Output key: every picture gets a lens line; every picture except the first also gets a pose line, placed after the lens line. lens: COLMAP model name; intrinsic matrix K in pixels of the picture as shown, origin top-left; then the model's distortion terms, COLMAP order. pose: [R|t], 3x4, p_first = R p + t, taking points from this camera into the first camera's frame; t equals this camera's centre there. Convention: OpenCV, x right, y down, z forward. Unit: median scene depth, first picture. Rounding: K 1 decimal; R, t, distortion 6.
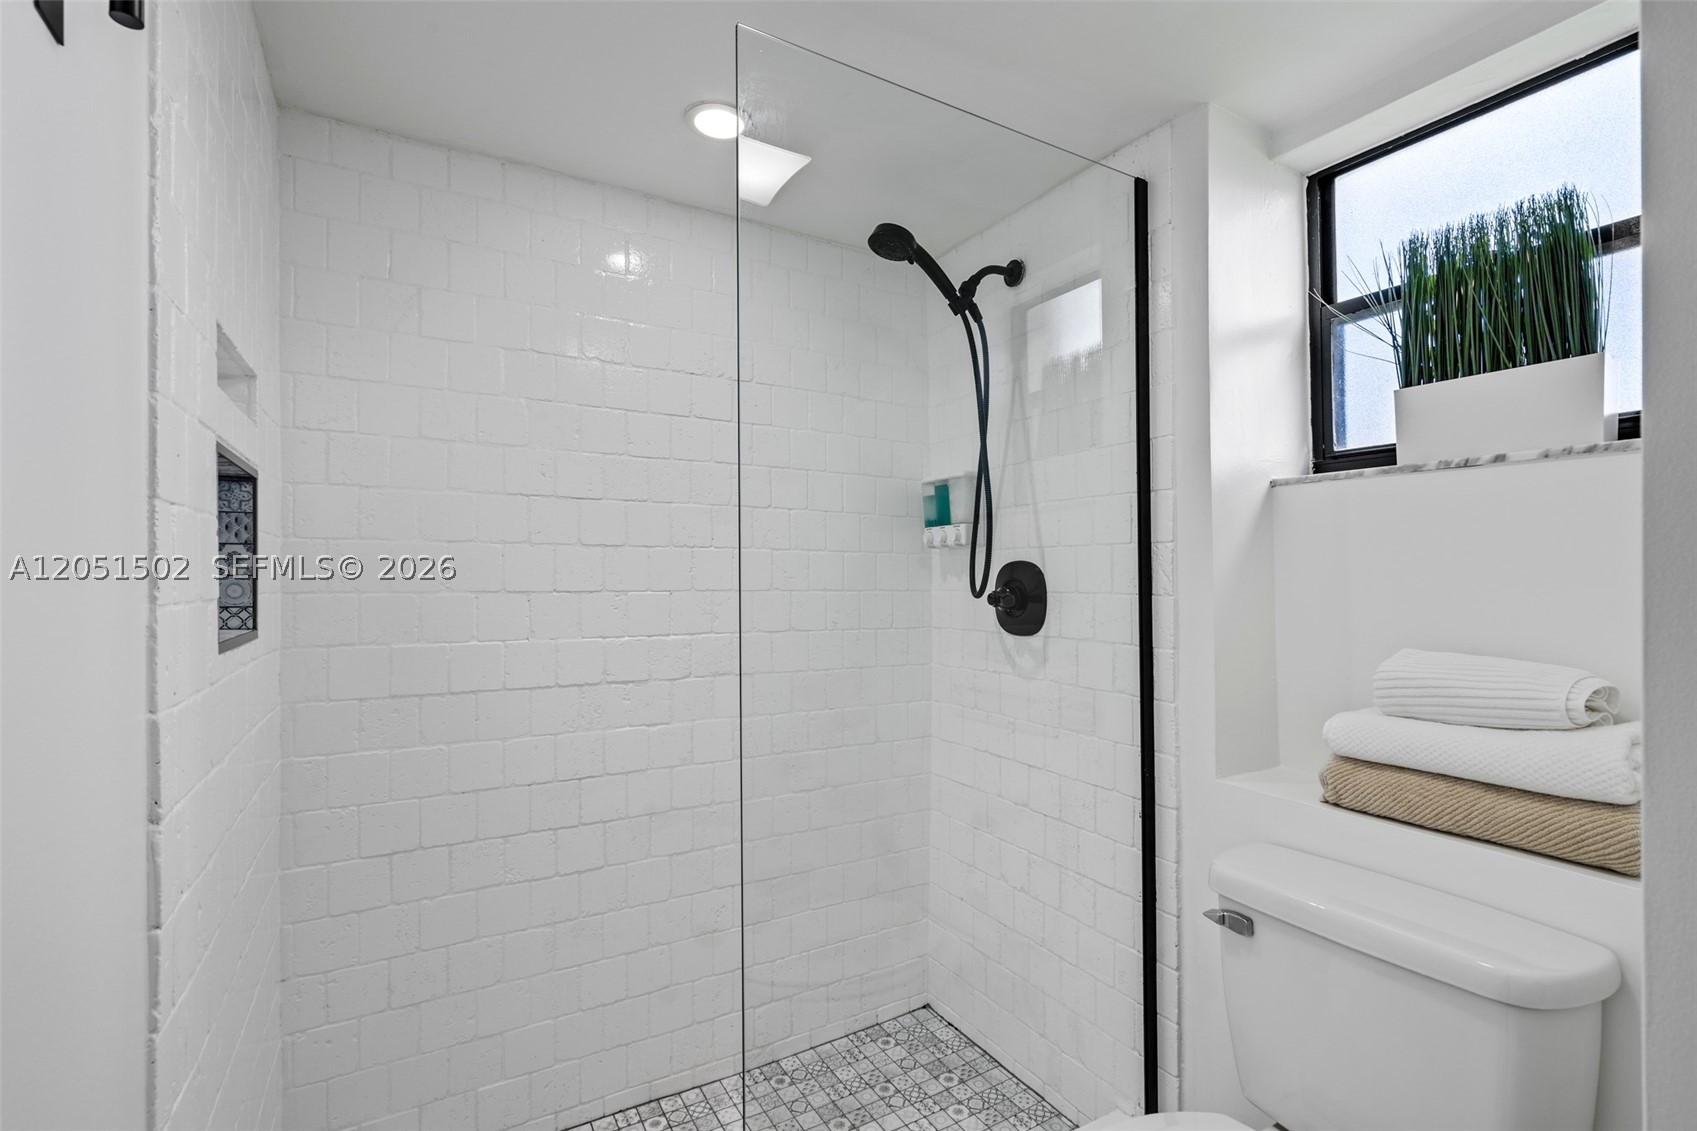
lens RADIAL K [[787.1, 0, 874.0], [0, 787.1, 571.8], [0, 0, 1]] dist [-0.003712, -0.000516]
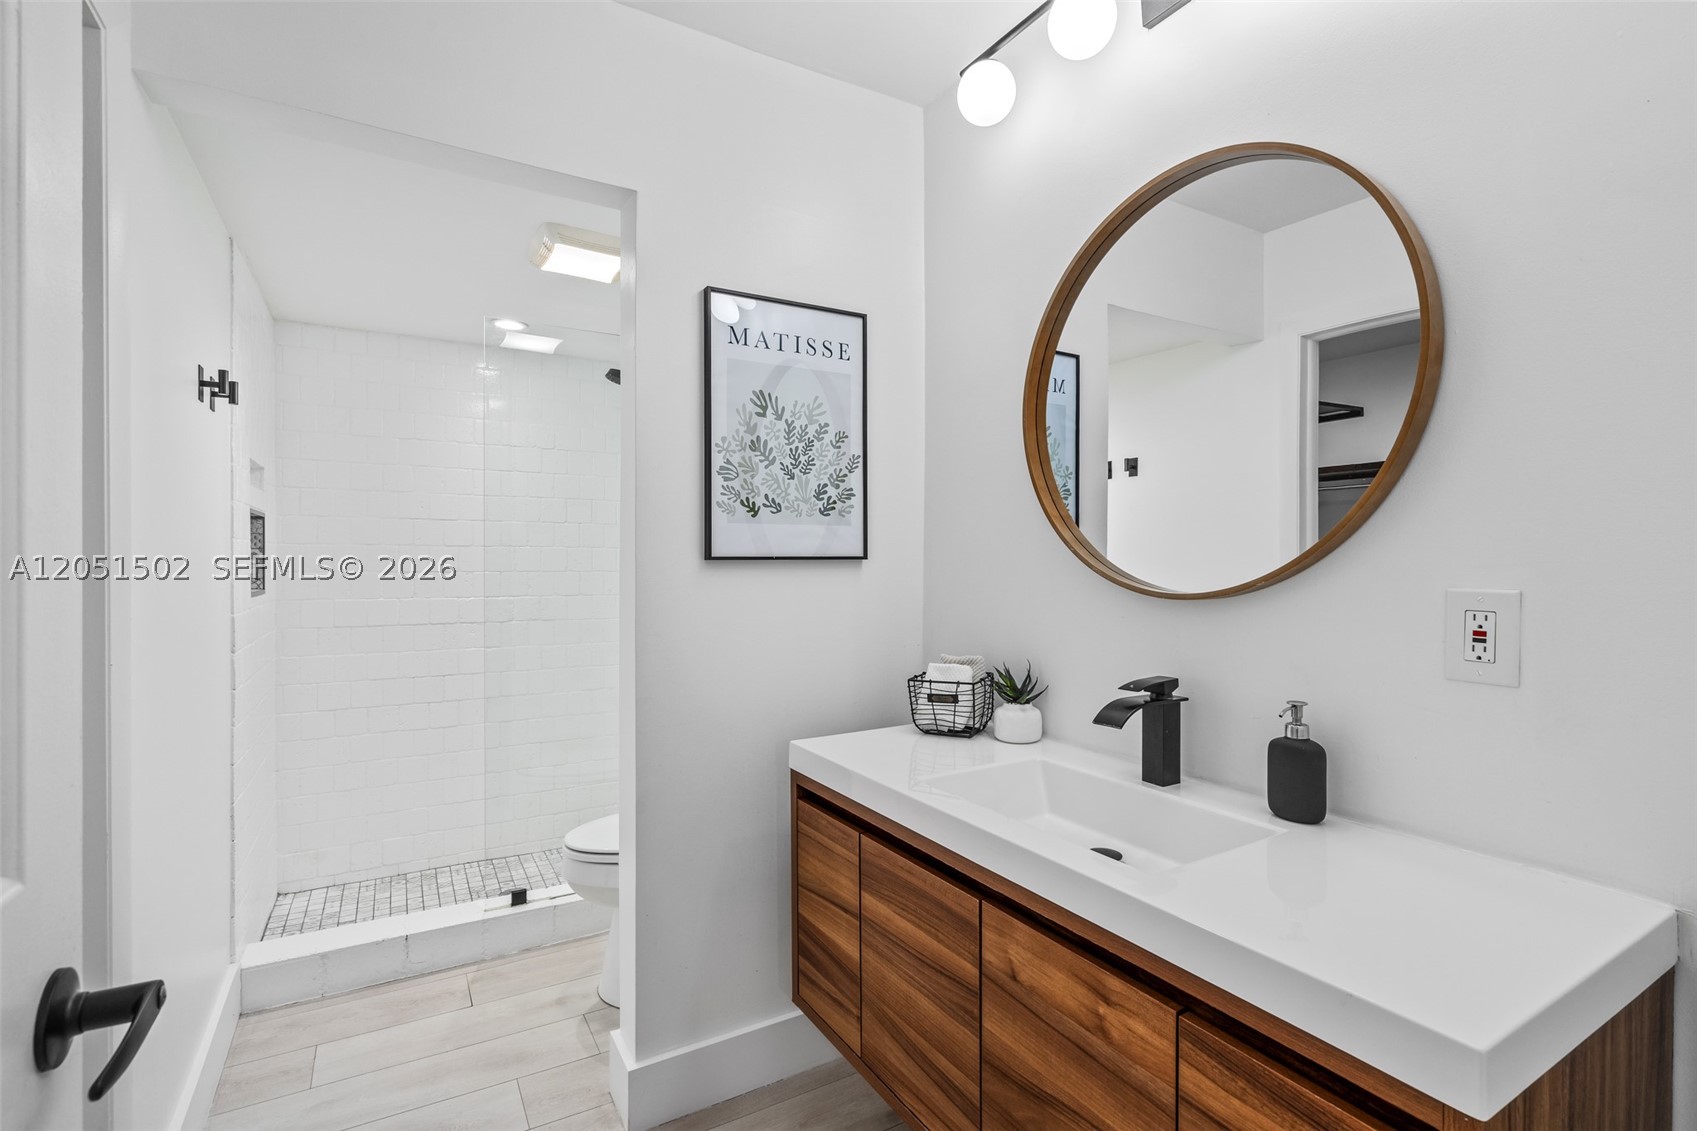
lens RADIAL K [[804.4, 0, 895.7], [0, 804.4, 557.1], [0, 0, 1]] dist [-0.001177, 0.000276]
pose [[0.999858, 0.001734, 0.016739, 0.589725], [-0.001827, 0.999983, 0.005560, -0.019088], [-0.016729, -0.005590, 0.999844, -0.803076]]
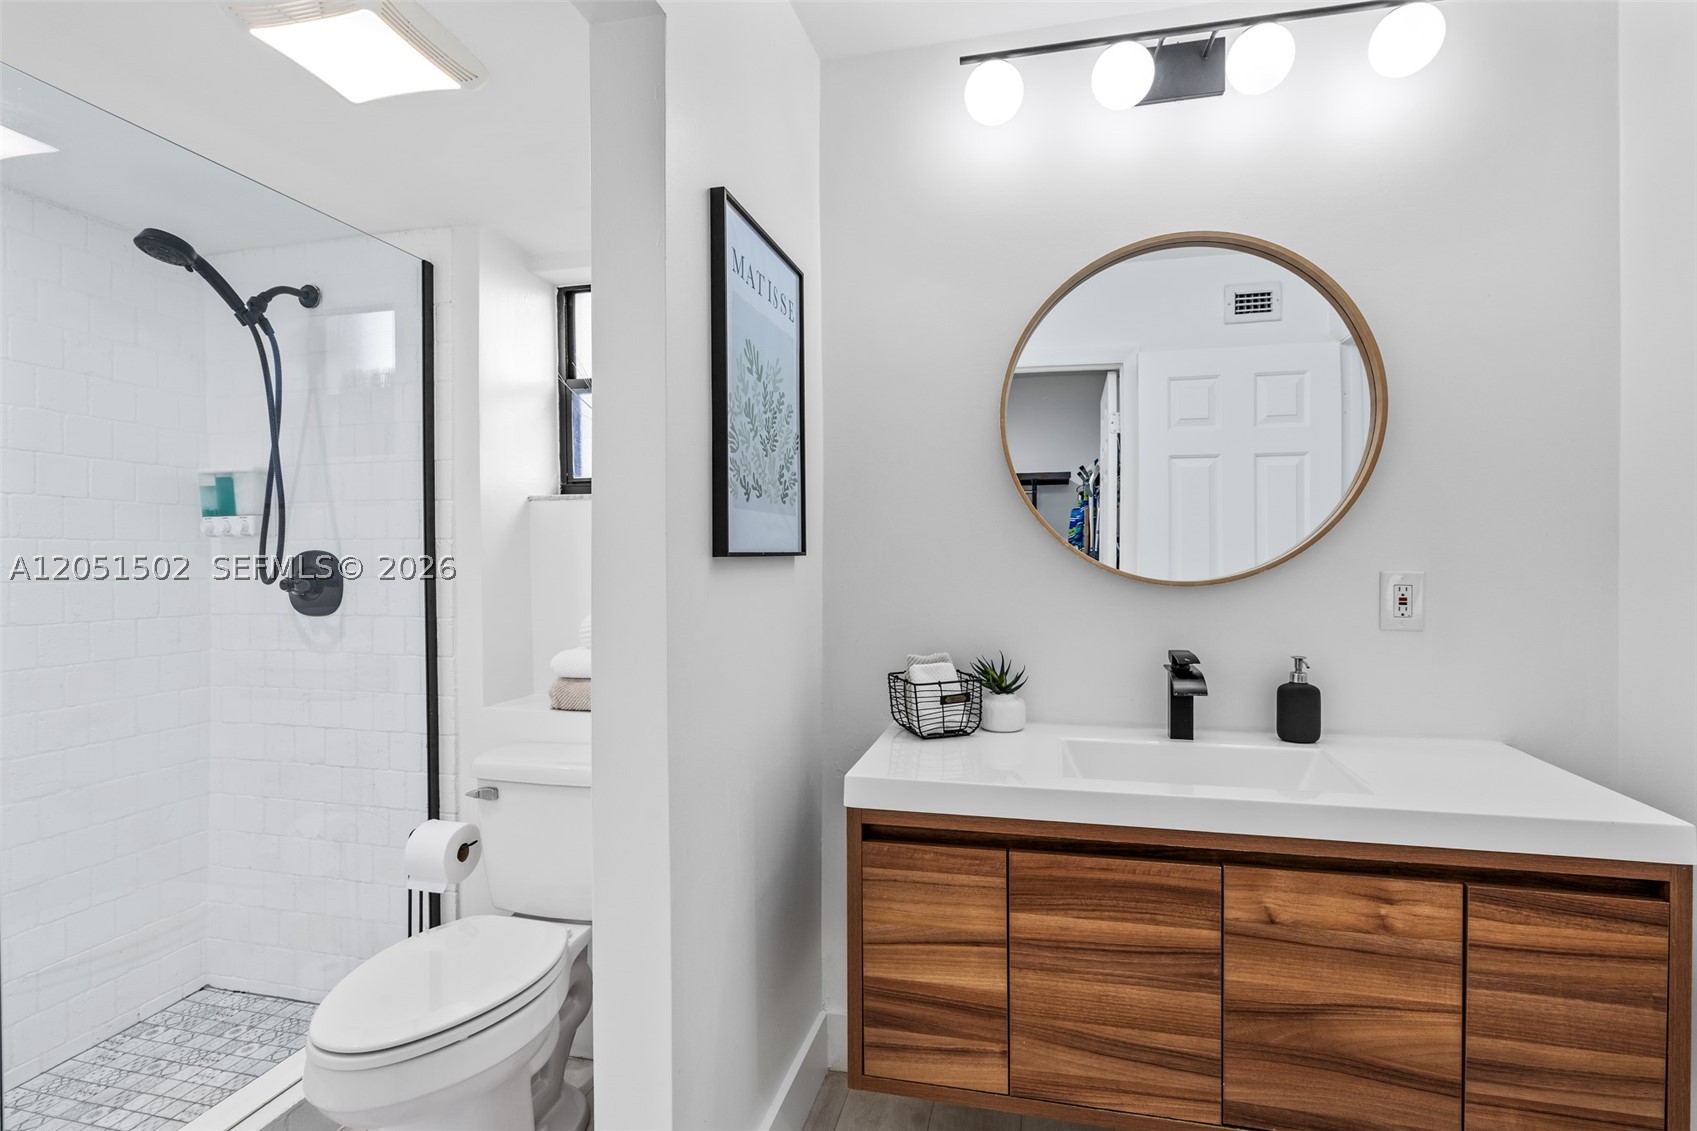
lens RADIAL K [[769.9, 0, 887.9], [0, 769.9, 554.3], [0, 0, 1]] dist [-0.002262, 0.000247]
pose [[0.686742, -0.000913, 0.726900, -0.057510], [-0.002082, 0.999993, 0.003223, -0.014207], [-0.726898, -0.003727, 0.686735, -0.384123]]
